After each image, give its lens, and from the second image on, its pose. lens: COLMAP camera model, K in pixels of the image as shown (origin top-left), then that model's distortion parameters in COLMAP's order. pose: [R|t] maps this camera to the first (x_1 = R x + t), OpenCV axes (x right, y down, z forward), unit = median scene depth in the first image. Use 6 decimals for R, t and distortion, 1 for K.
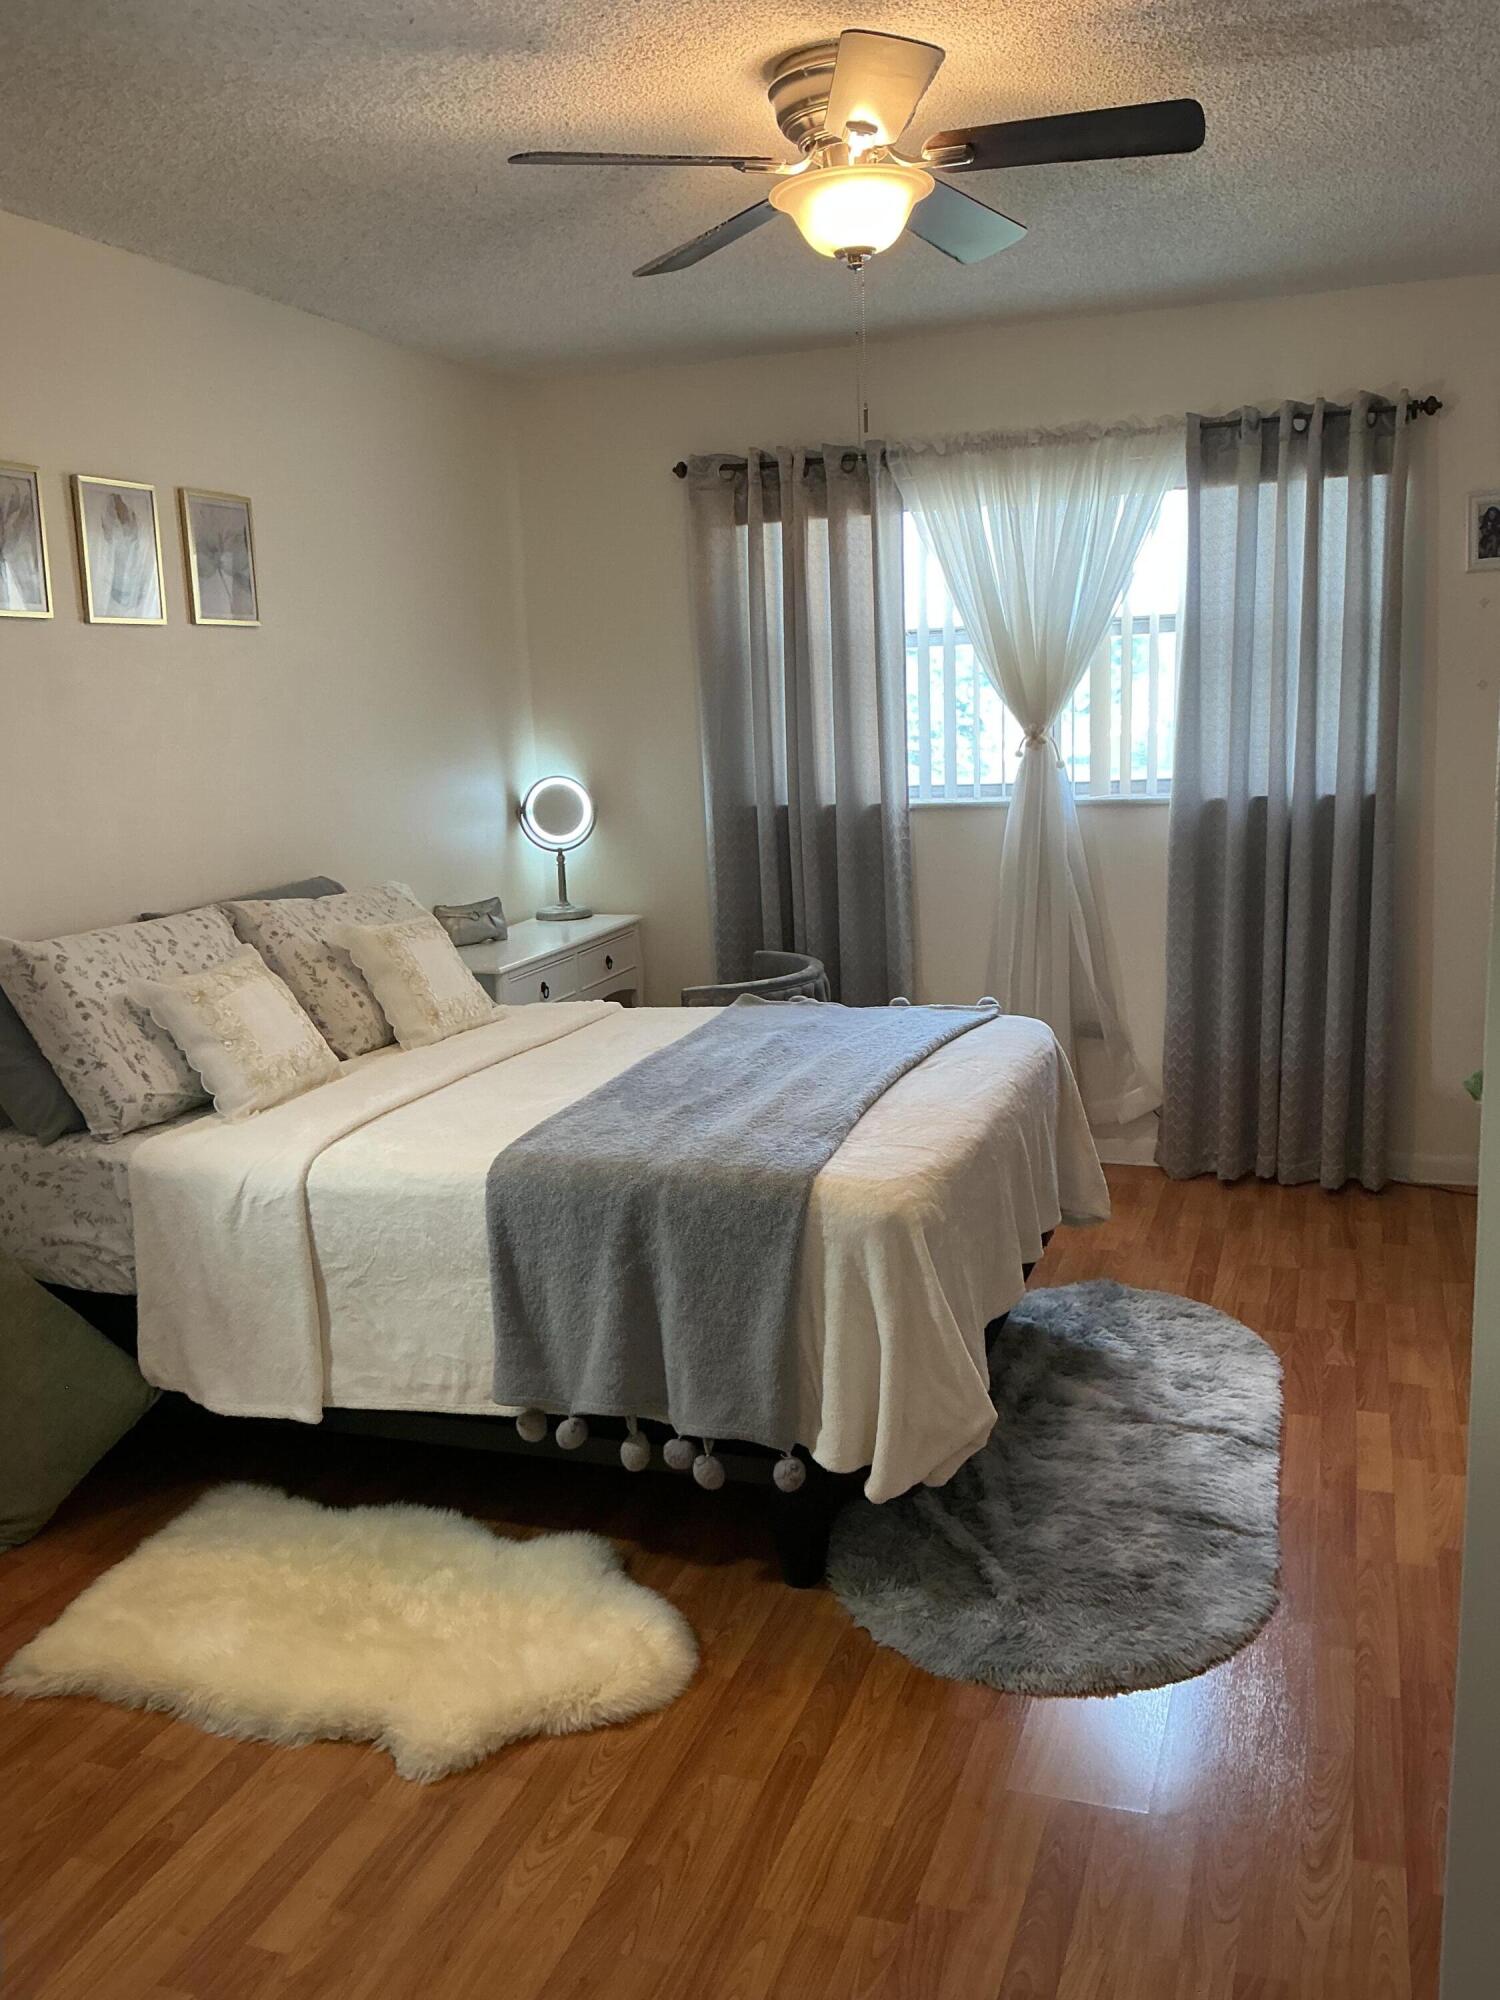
lens RADIAL K [[1659.8, 0, 752.1], [0, 1659.8, 1005.7], [0, 0, 1]] dist [0.128674, -0.269141]
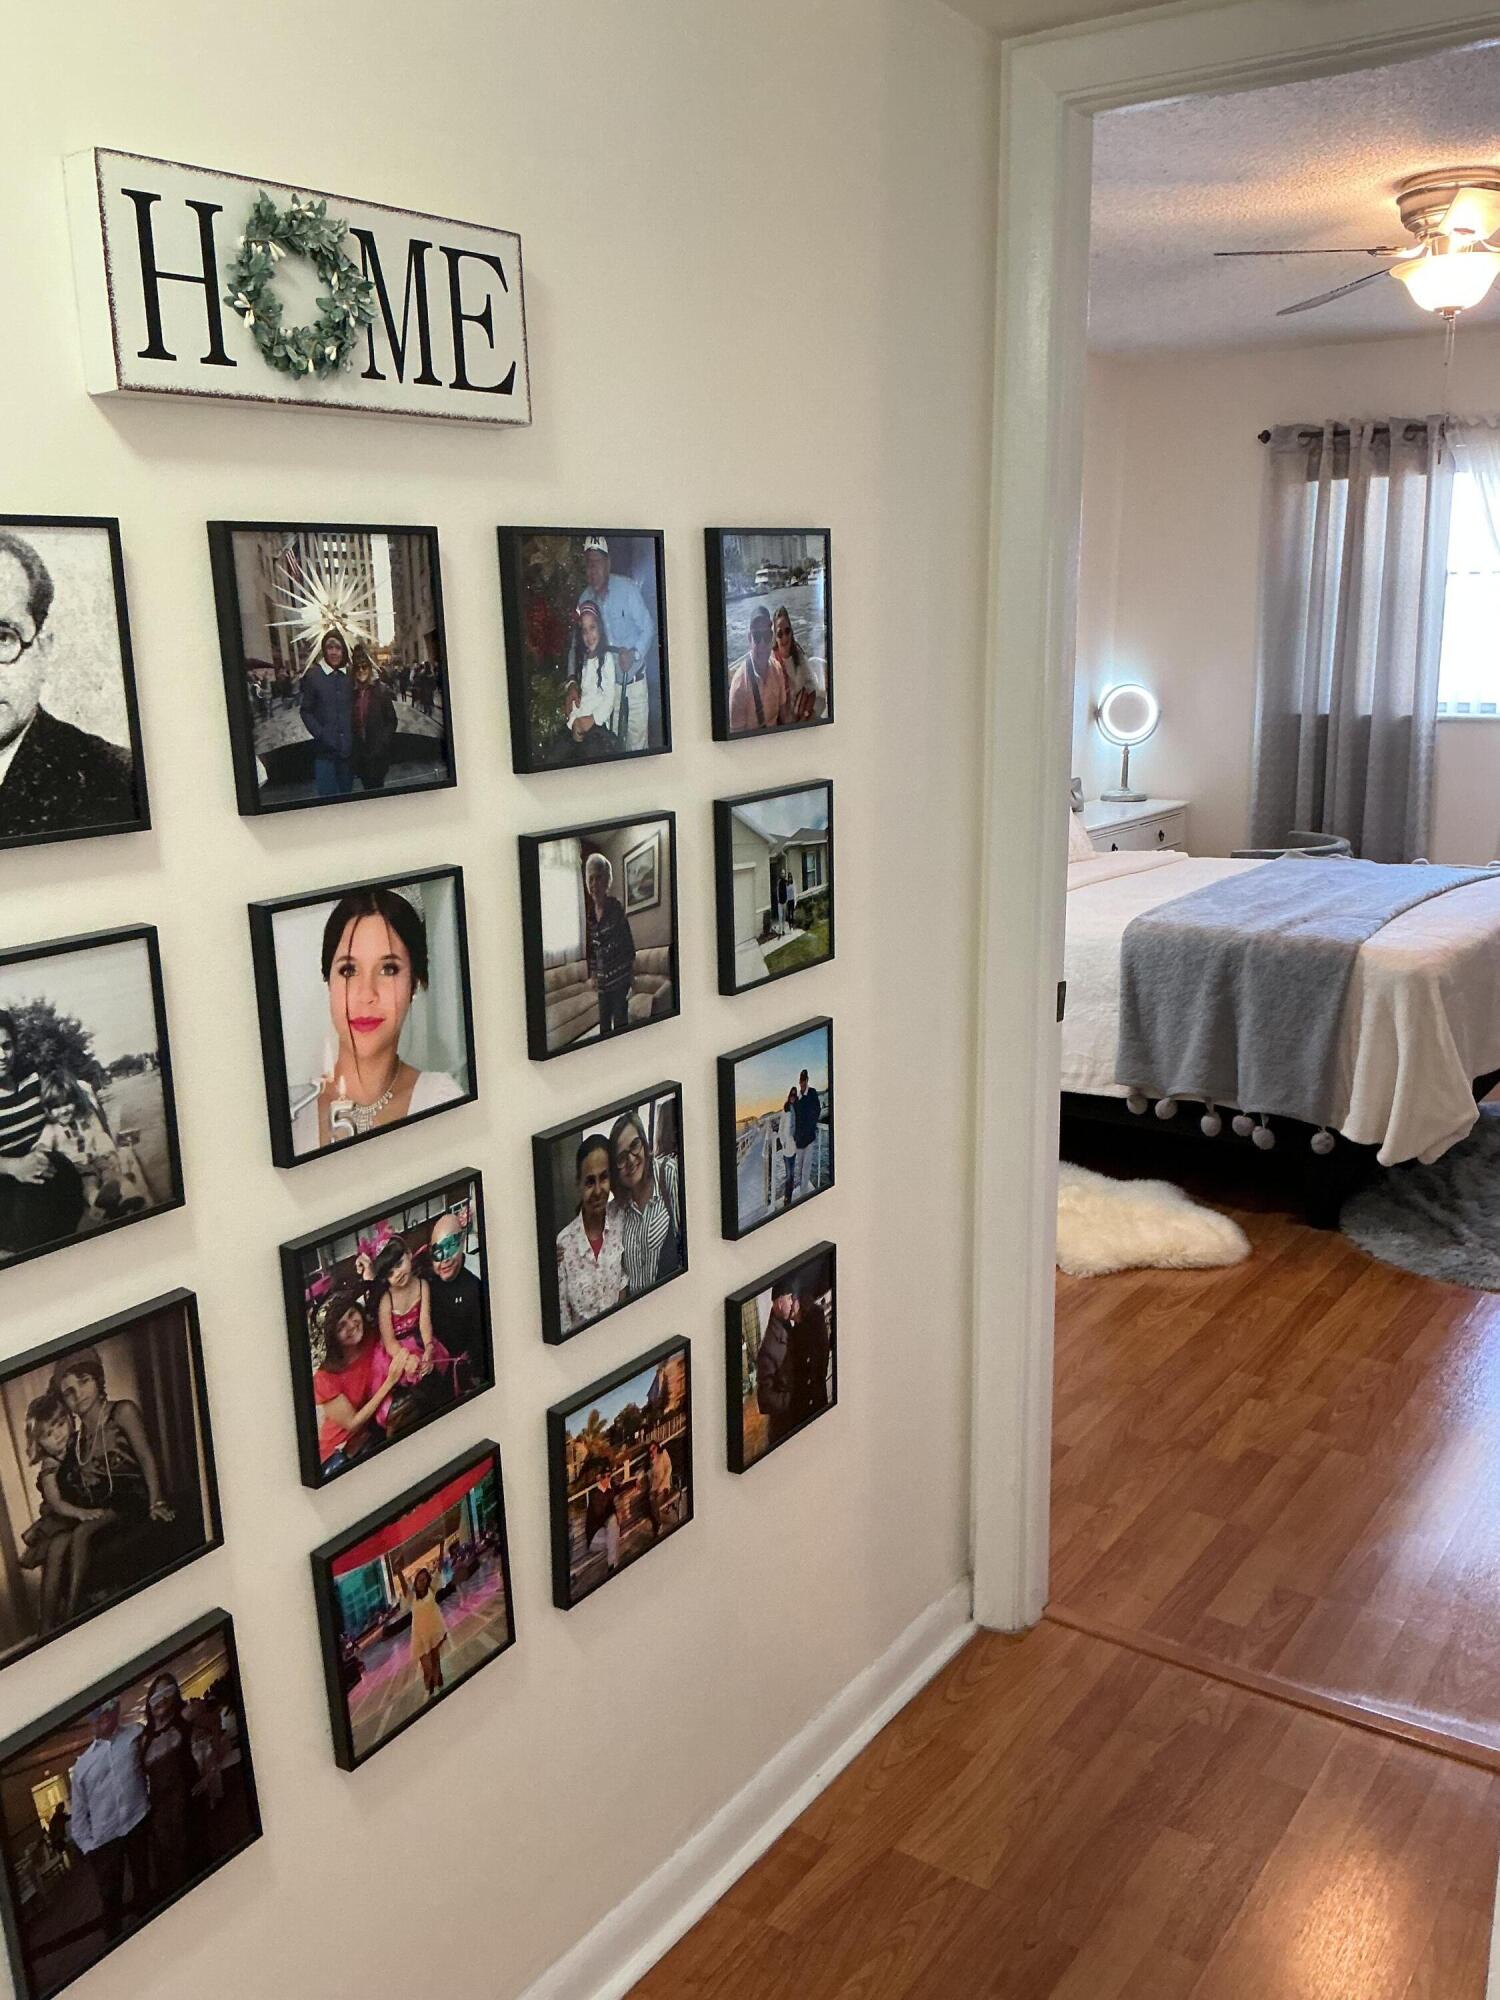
lens RADIAL K [[1659.8, 0, 754.1], [0, 1659.8, 998.5], [0, 0, 1]] dist [0.128674, -0.269141]
pose [[0.962105, 0.089125, -0.257703, -0.086364], [-0.080772, 0.995811, 0.042841, 0.123453], [0.260442, -0.020403, 0.965274, -0.540169]]
